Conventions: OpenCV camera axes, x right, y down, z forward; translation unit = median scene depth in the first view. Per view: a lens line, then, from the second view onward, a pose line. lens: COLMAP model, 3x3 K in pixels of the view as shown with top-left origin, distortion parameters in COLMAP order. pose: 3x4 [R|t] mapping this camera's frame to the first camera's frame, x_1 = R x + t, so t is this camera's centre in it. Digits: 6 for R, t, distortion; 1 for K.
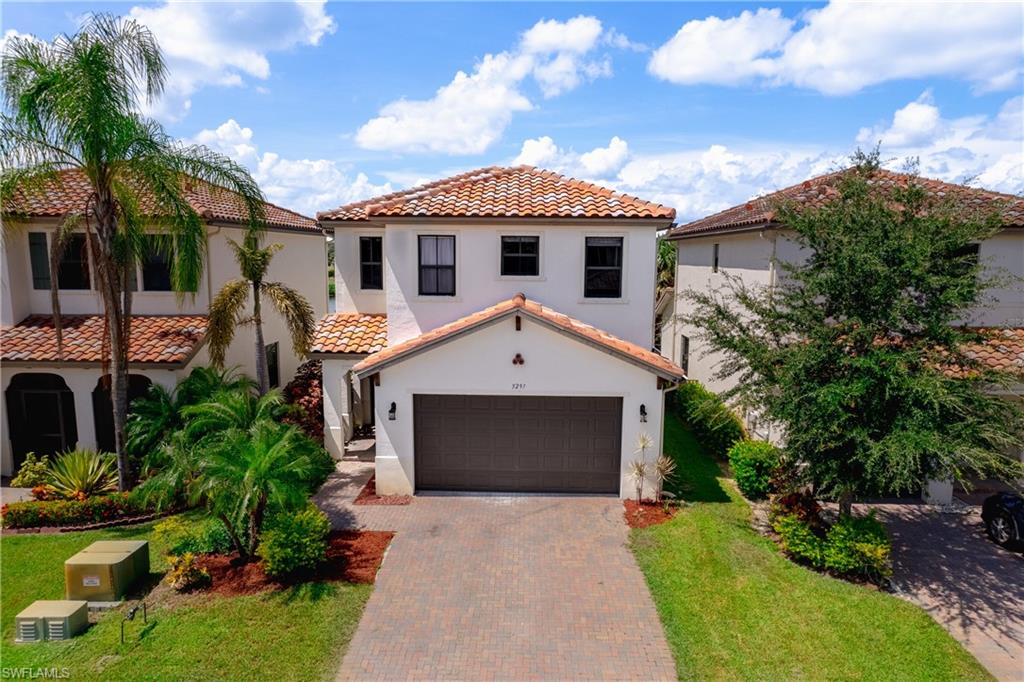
lens RADIAL K [[652.1, 0, 512.0], [0, 652.1, 341.0], [0, 0, 1]] dist [-0.067921, 0.065784]
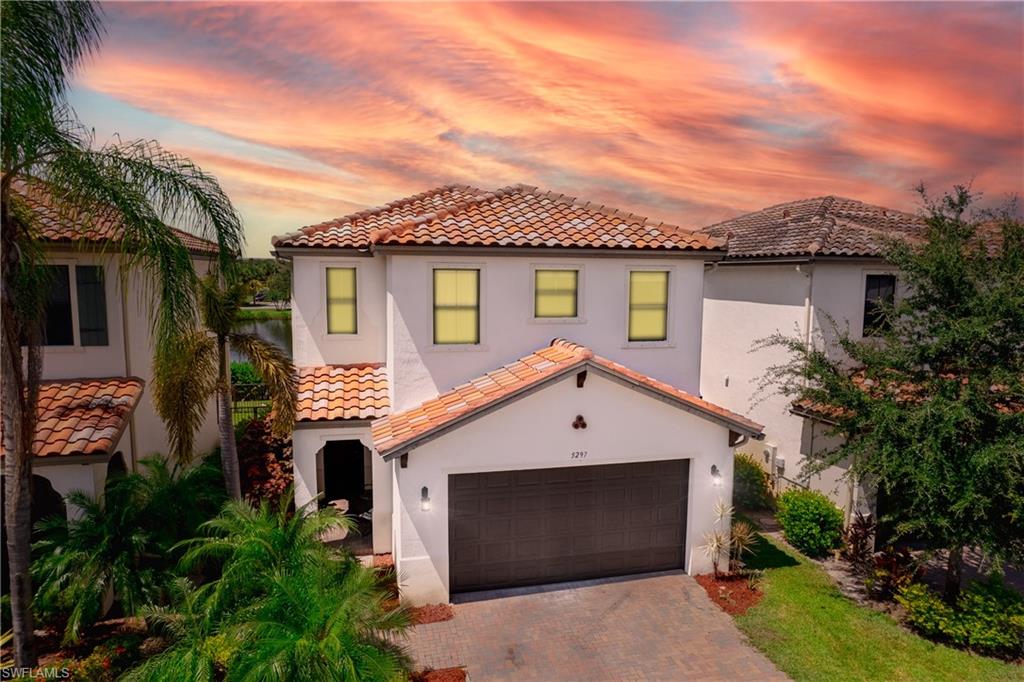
lens RADIAL K [[652.1, 0, 512.0], [0, 652.1, 341.0], [0, 0, 1]] dist [-0.067921, 0.065784]
pose [[0.964944, -0.027855, 0.260973, -0.275397], [0.034579, 0.999177, -0.021209, -0.057864], [-0.260168, 0.029490, 0.965113, 0.224974]]
